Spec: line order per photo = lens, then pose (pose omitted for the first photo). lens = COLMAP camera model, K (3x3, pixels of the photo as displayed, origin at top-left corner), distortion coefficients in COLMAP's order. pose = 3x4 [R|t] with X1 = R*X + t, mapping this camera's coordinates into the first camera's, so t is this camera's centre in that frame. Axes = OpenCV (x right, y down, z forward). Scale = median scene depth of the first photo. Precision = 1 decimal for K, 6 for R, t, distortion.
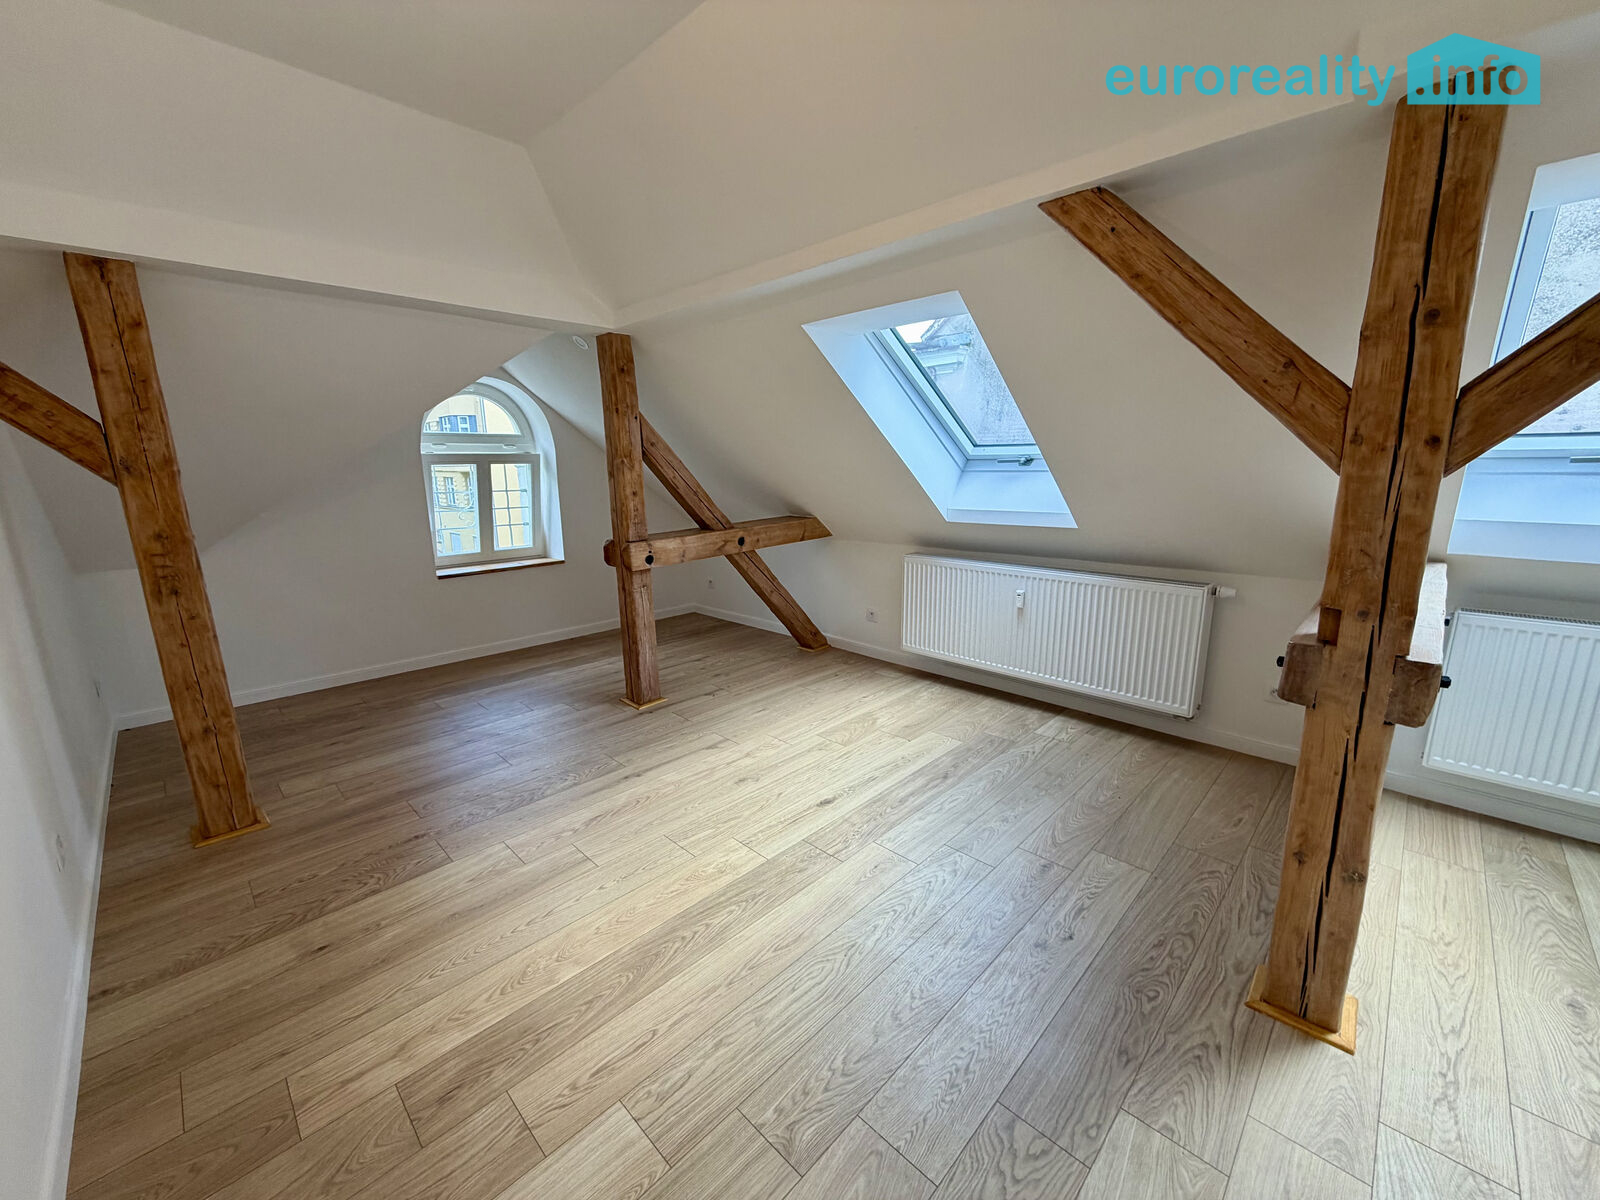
lens RADIAL K [[637.1, 0, 799.4], [0, 637.1, 600.4], [0, 0, 1]] dist [-0.000533, 0.000143]
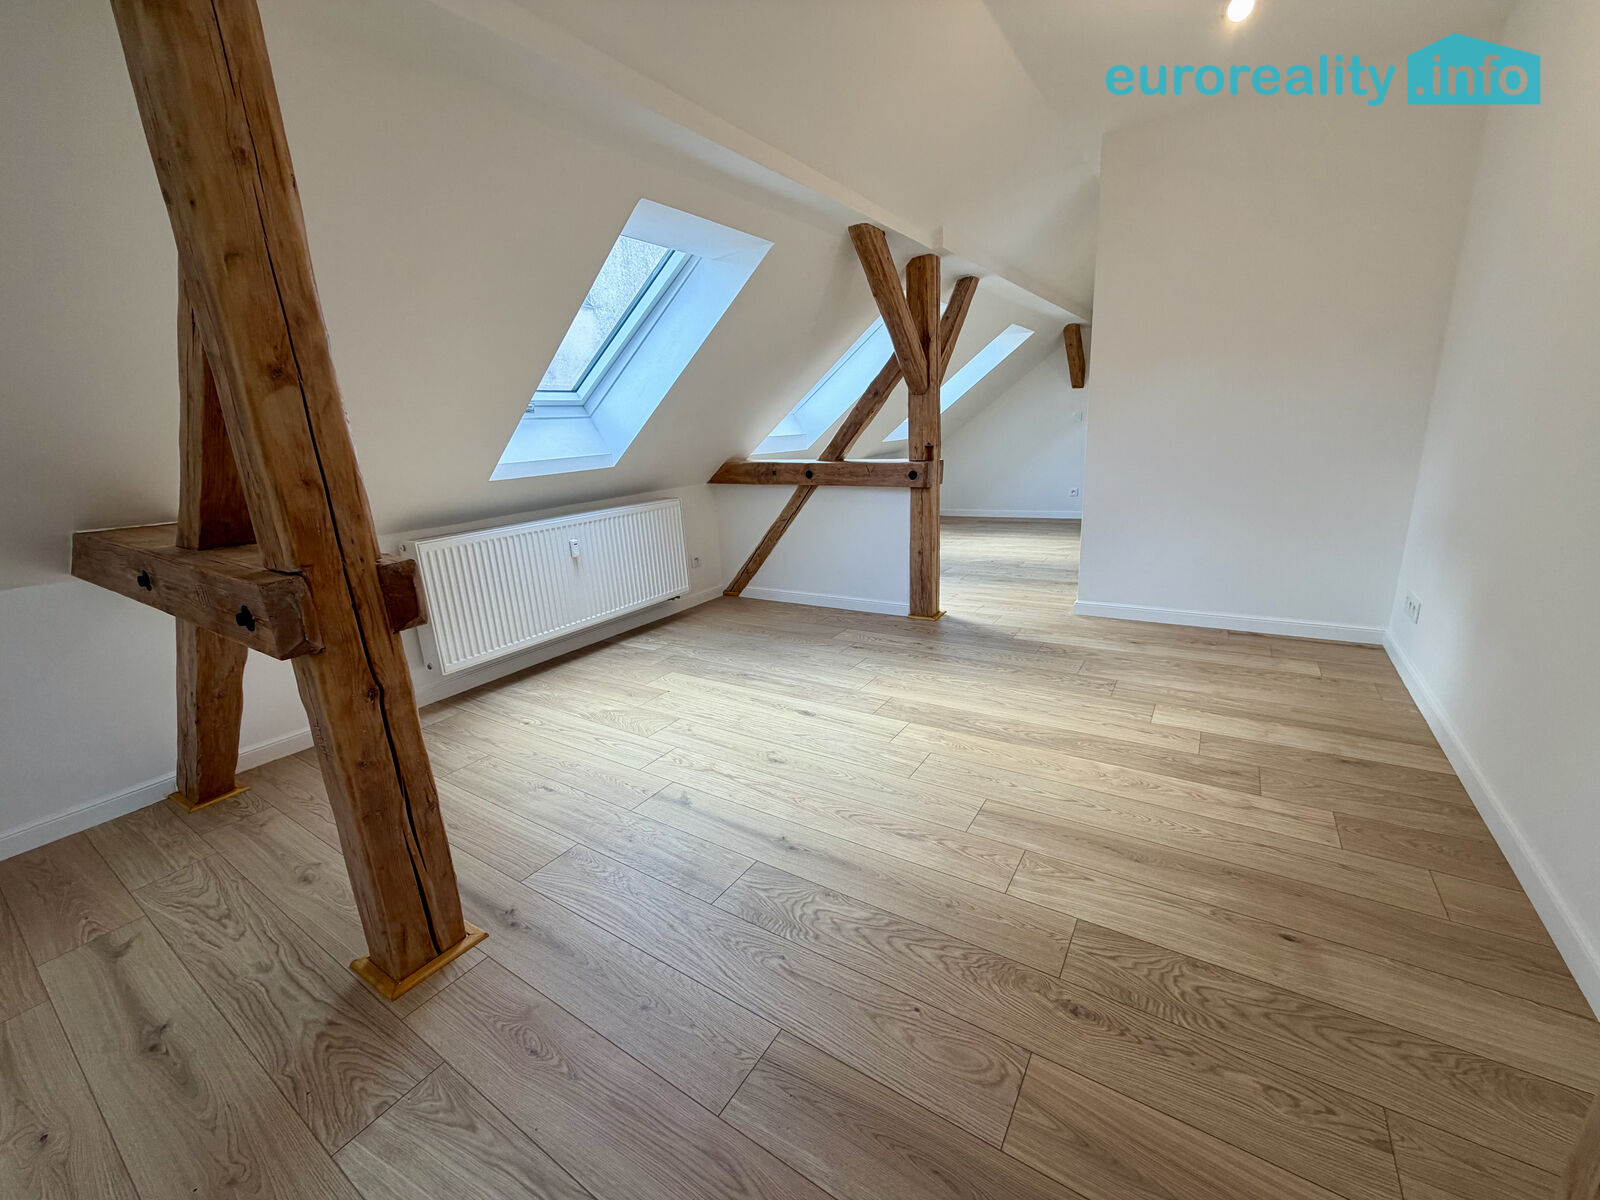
lens RADIAL K [[637.1, 0, 800.1], [0, 637.1, 596.4], [0, 0, 1]] dist [-0.000533, 0.000143]
pose [[-0.191028, -0.224616, 0.955540, -0.931195], [0.267975, 0.924554, 0.270904, -0.145954], [-0.944297, 0.307812, -0.116424, 1.105596]]
